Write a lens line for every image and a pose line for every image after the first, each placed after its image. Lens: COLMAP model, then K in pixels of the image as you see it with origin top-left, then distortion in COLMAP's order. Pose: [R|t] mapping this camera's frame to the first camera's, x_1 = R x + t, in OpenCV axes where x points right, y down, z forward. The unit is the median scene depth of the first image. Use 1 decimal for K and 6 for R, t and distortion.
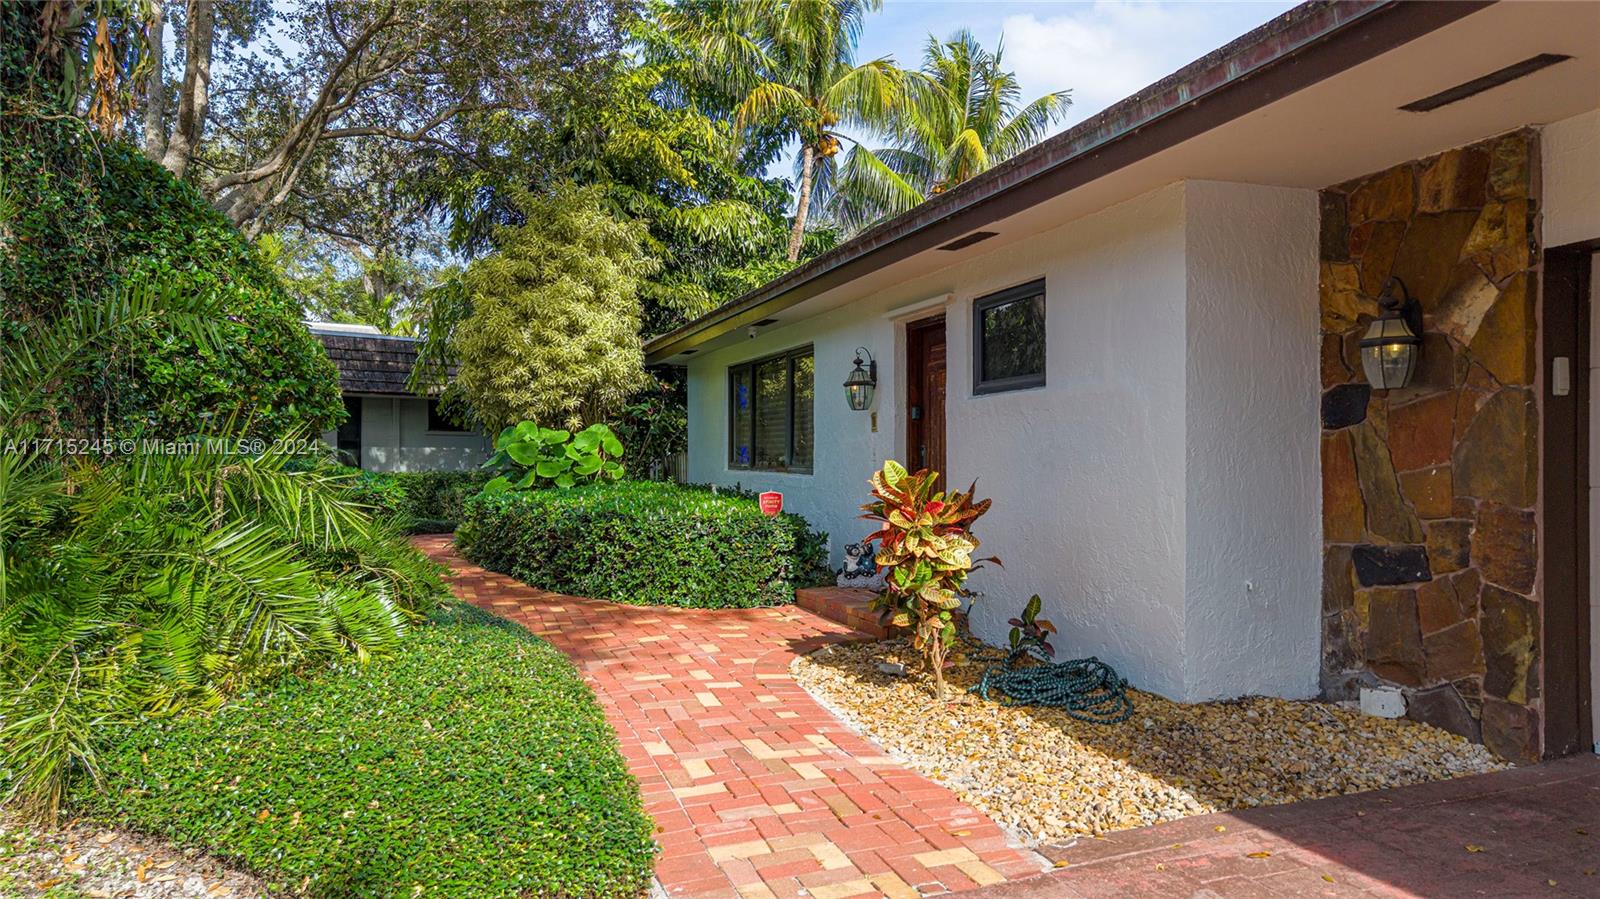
lens RADIAL K [[1058.1, 0, 803.4], [0, 1058.1, 451.3], [0, 0, 1]] dist [0.018217, -0.008079]
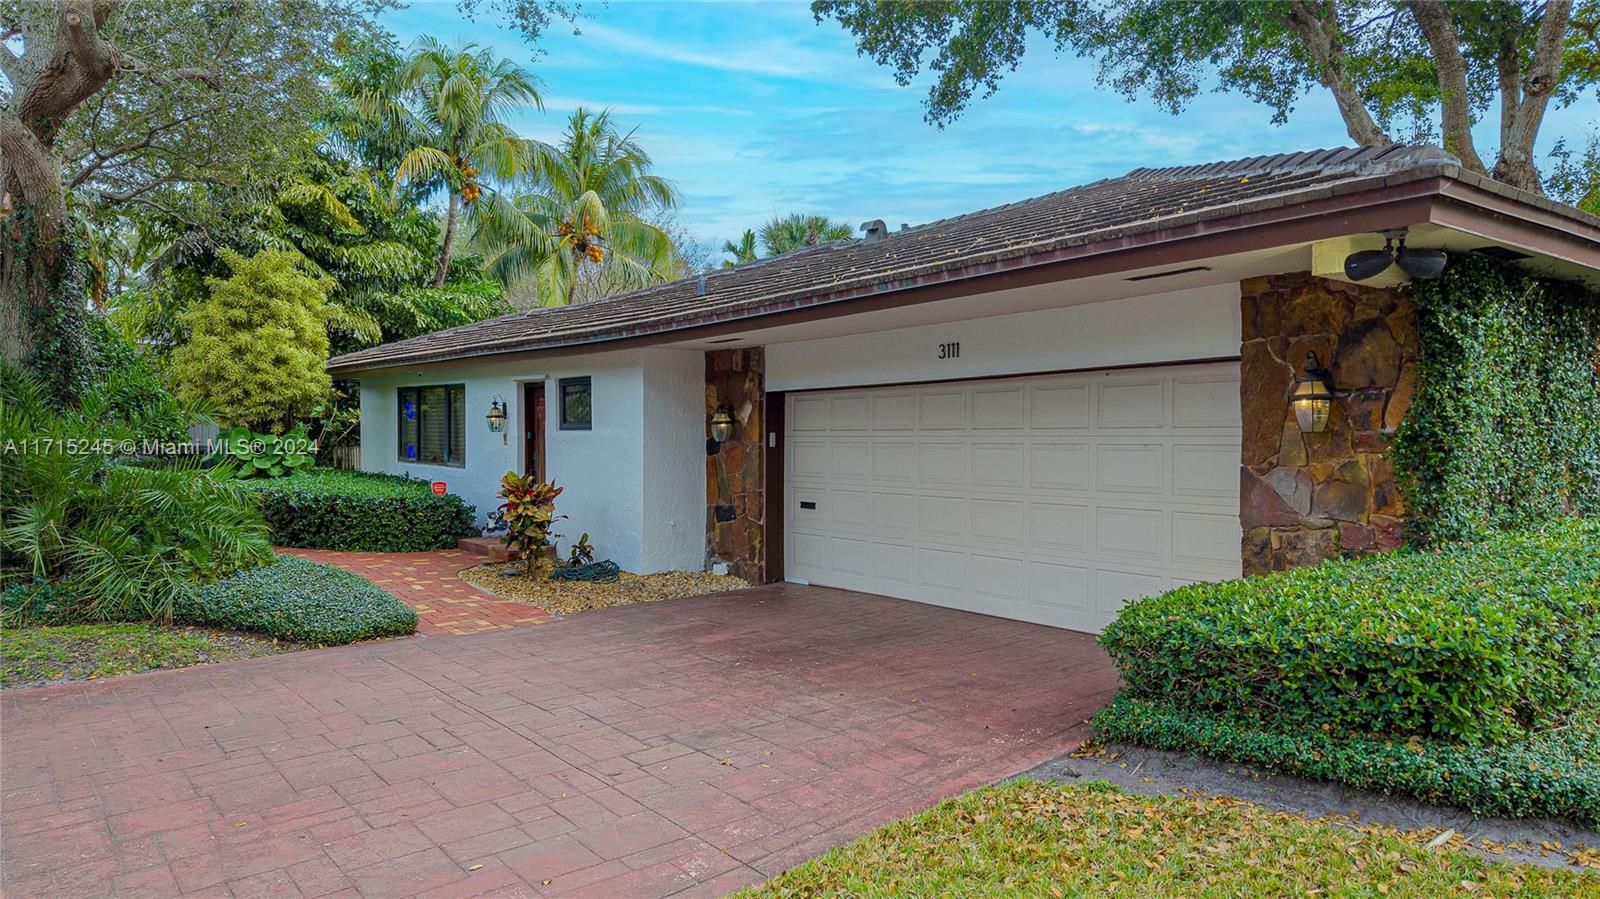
lens RADIAL K [[1058.1, 0, 823.8], [0, 1058.1, 432.6], [0, 0, 1]] dist [0.018217, -0.008079]
pose [[0.939073, 0.000931, 0.343715, -0.037733], [-0.005229, 0.999919, 0.011577, -0.060790], [-0.343677, -0.012669, 0.939003, -0.771454]]
